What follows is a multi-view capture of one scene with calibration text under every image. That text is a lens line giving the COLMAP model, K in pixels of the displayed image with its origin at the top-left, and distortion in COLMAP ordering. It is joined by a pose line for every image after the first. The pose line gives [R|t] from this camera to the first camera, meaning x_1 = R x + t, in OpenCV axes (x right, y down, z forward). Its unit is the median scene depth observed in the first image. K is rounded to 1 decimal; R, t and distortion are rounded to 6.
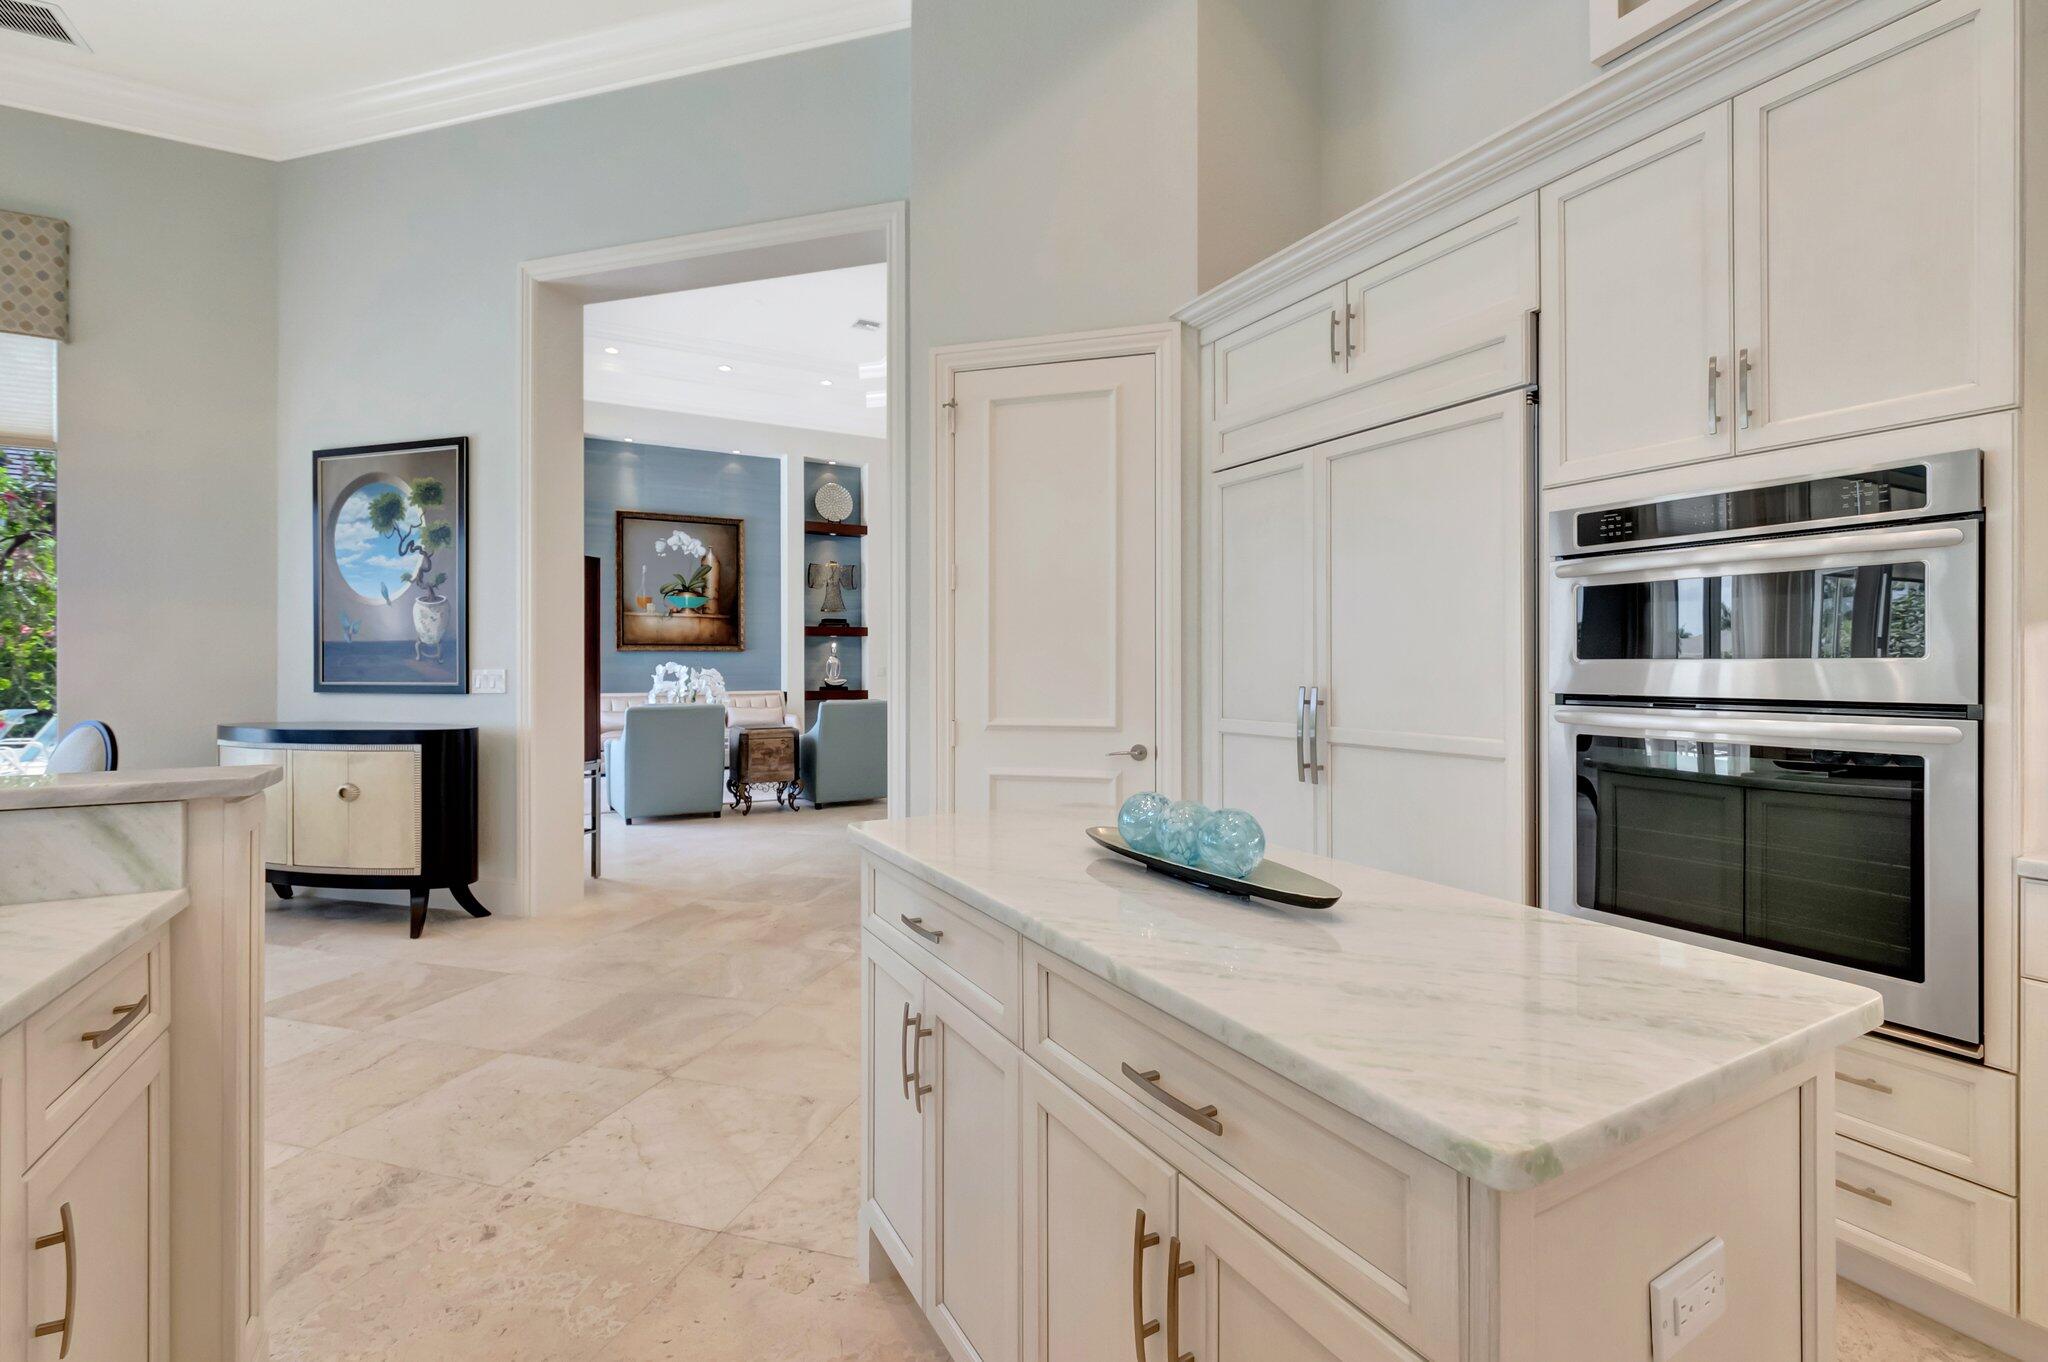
lens RADIAL K [[904.3, 0, 1023.2], [0, 904.3, 672.0], [0, 0, 1]] dist [-0.001712, -0.000403]
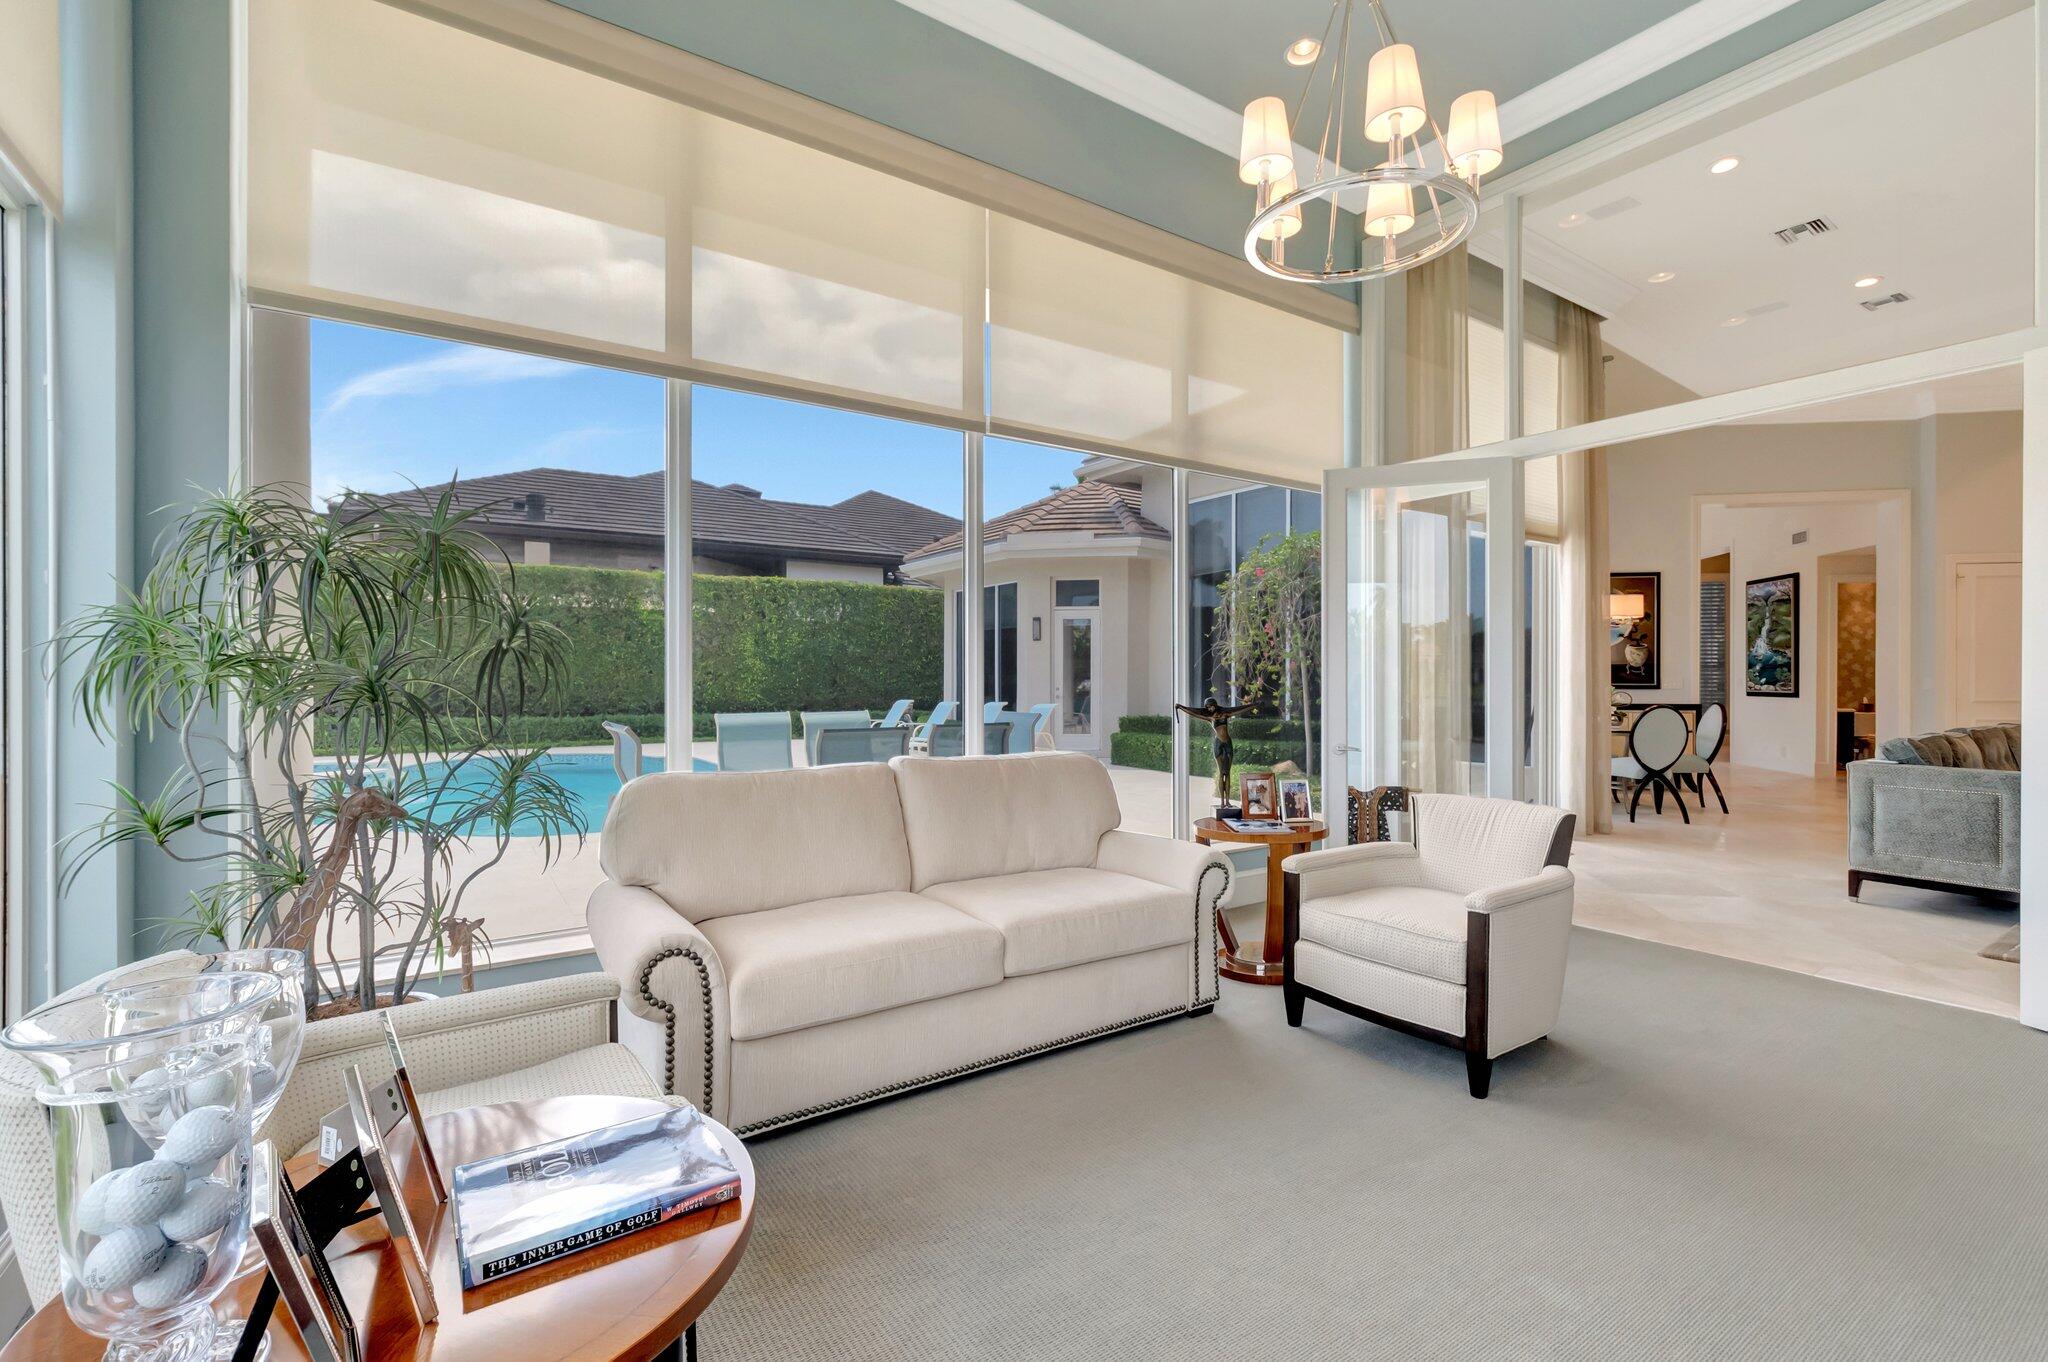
lens RADIAL K [[913.8, 0, 1035.4], [0, 913.8, 663.5], [0, 0, 1]] dist [-0.000673, -0.000180]
pose [[0.994913, 0.005987, 0.100556, -2.957586], [-0.003927, 0.999779, -0.020675, 0.015951], [-0.100658, 0.020175, 0.994717, -1.311642]]
